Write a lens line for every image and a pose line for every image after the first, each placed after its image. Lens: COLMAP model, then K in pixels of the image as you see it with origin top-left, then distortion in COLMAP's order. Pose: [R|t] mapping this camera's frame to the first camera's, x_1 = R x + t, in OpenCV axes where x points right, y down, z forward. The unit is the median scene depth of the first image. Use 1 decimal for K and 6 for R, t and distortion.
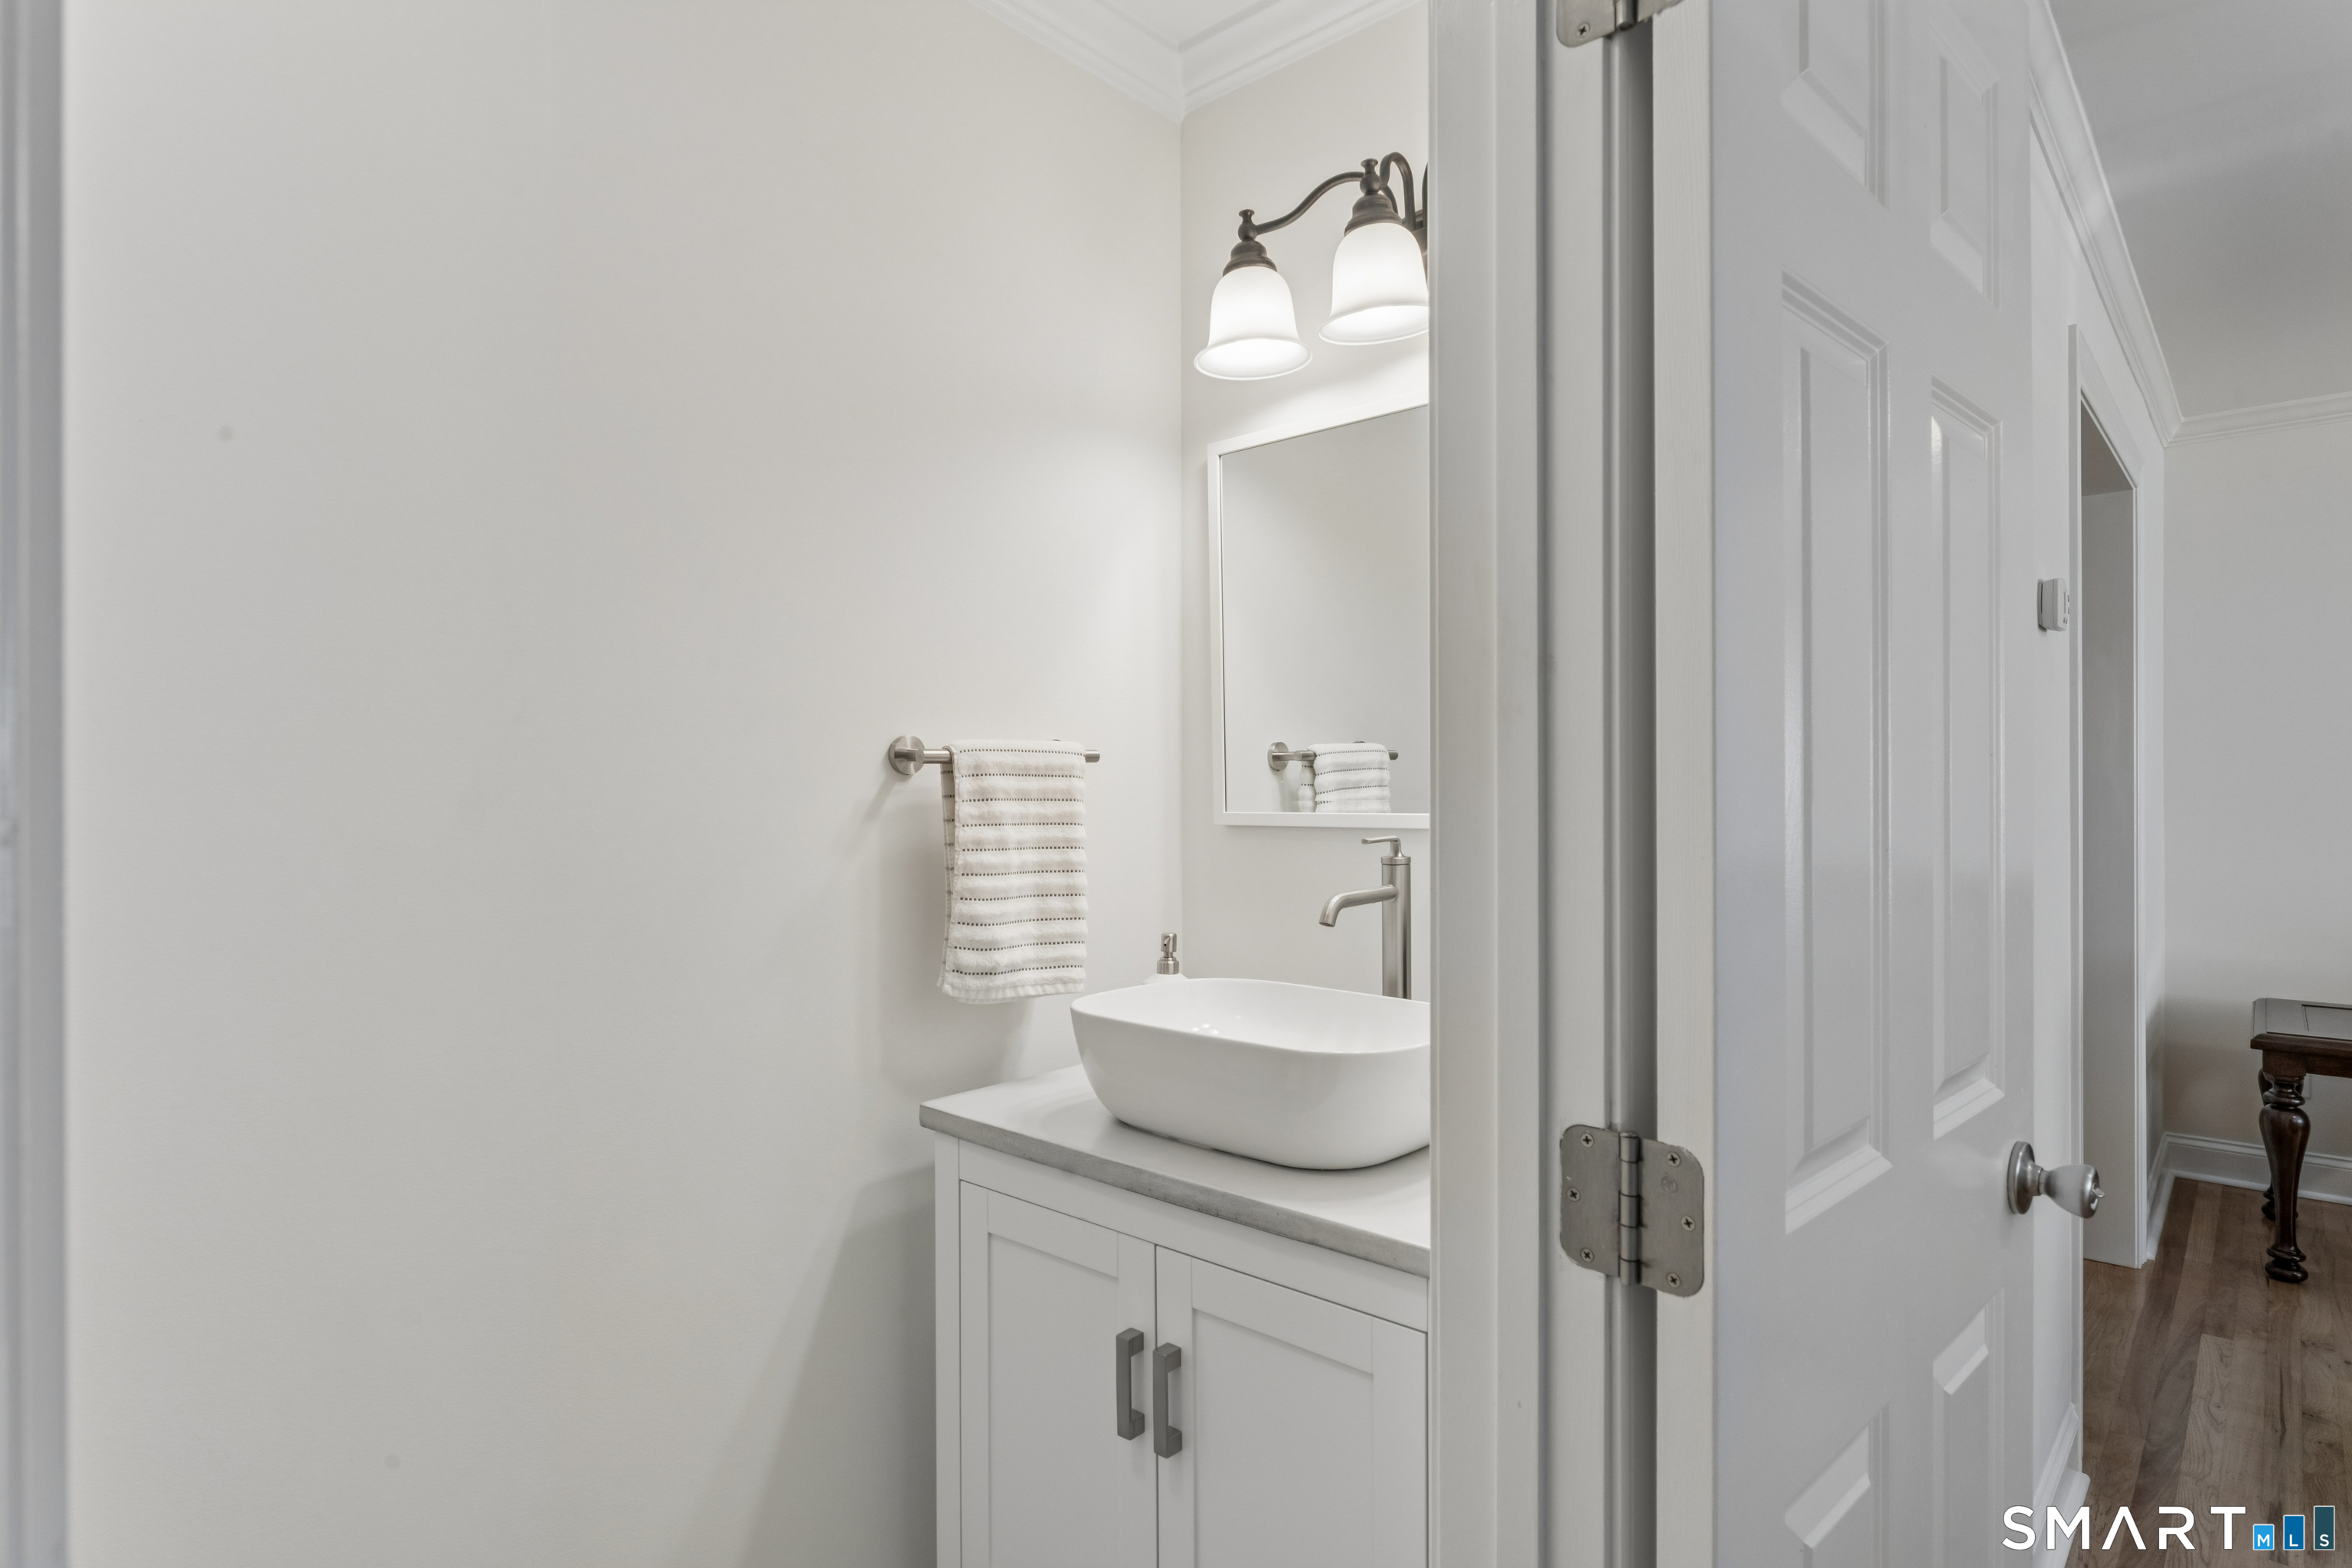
lens RADIAL K [[1248.9, 0, 1181.0], [0, 1248.9, 787.4], [0, 0, 1]] dist [-0.003571, -0.000803]
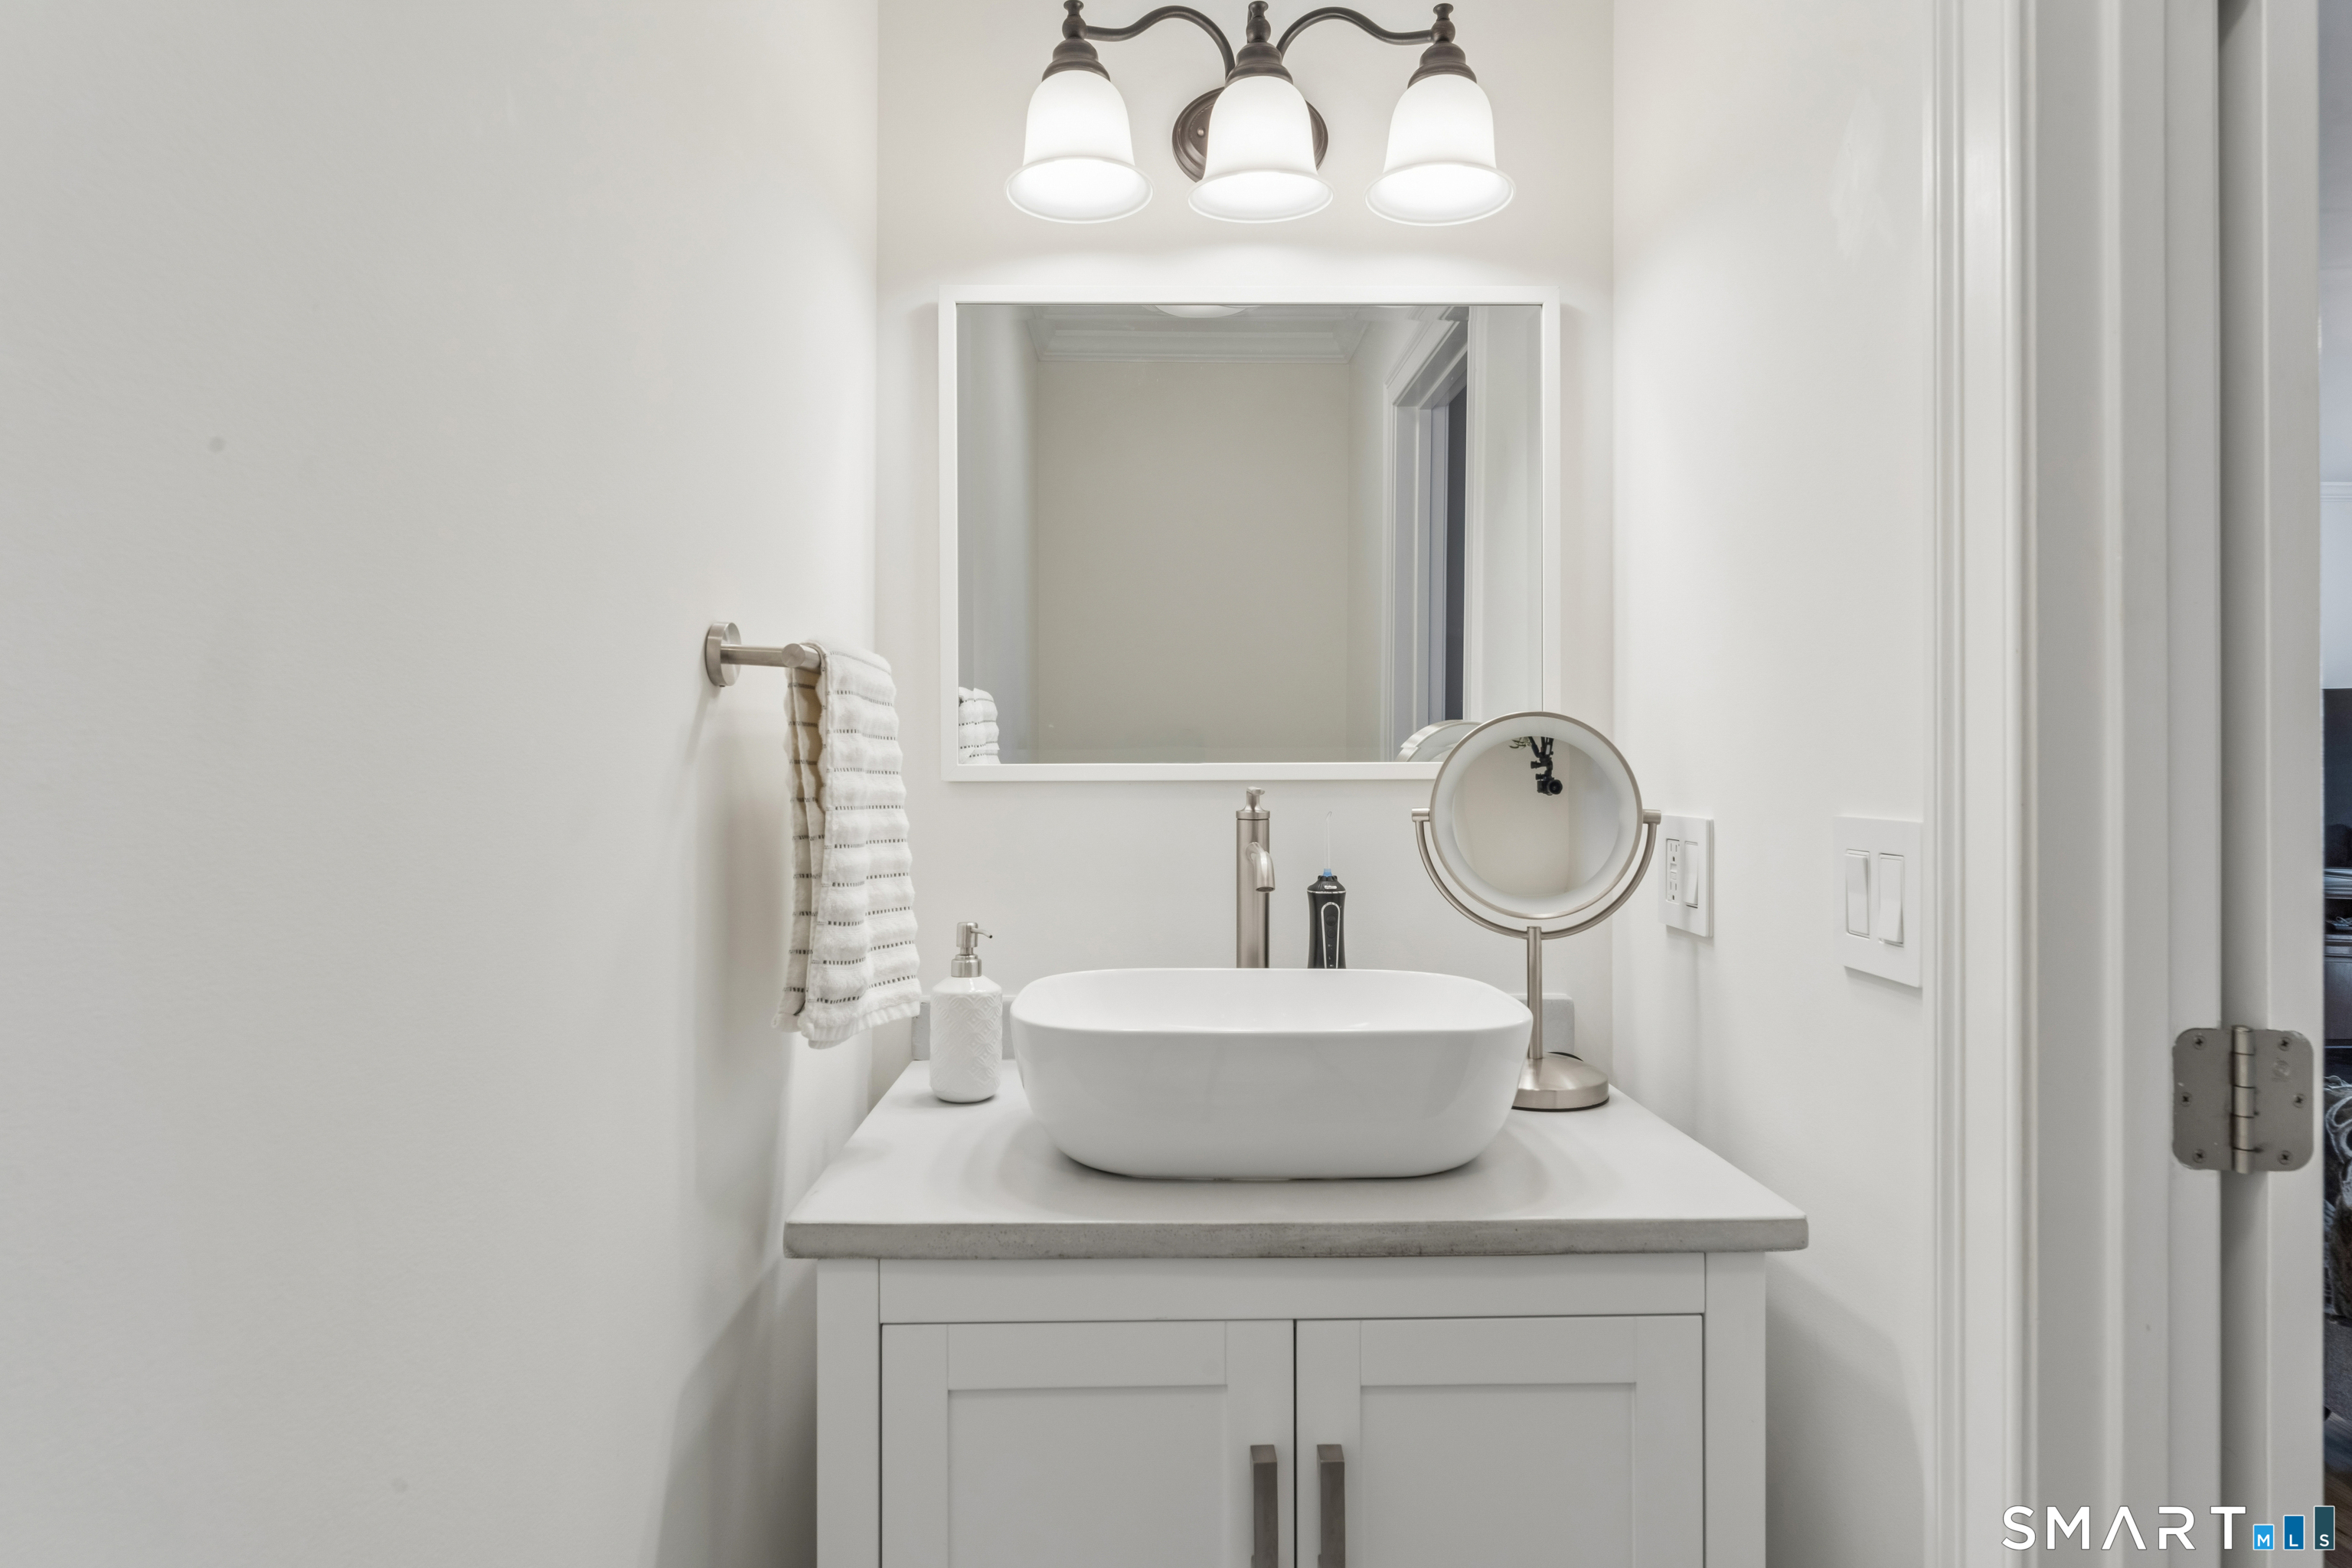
lens RADIAL K [[1248.9, 0, 1176.0], [0, 1248.9, 779.4], [0, 0, 1]] dist [-0.003571, -0.000803]
pose [[0.733144, 0.001563, 0.680071, -0.499554], [-0.000014, 0.999997, -0.002284, 0.038497], [-0.680073, 0.001665, 0.733143, 0.431063]]
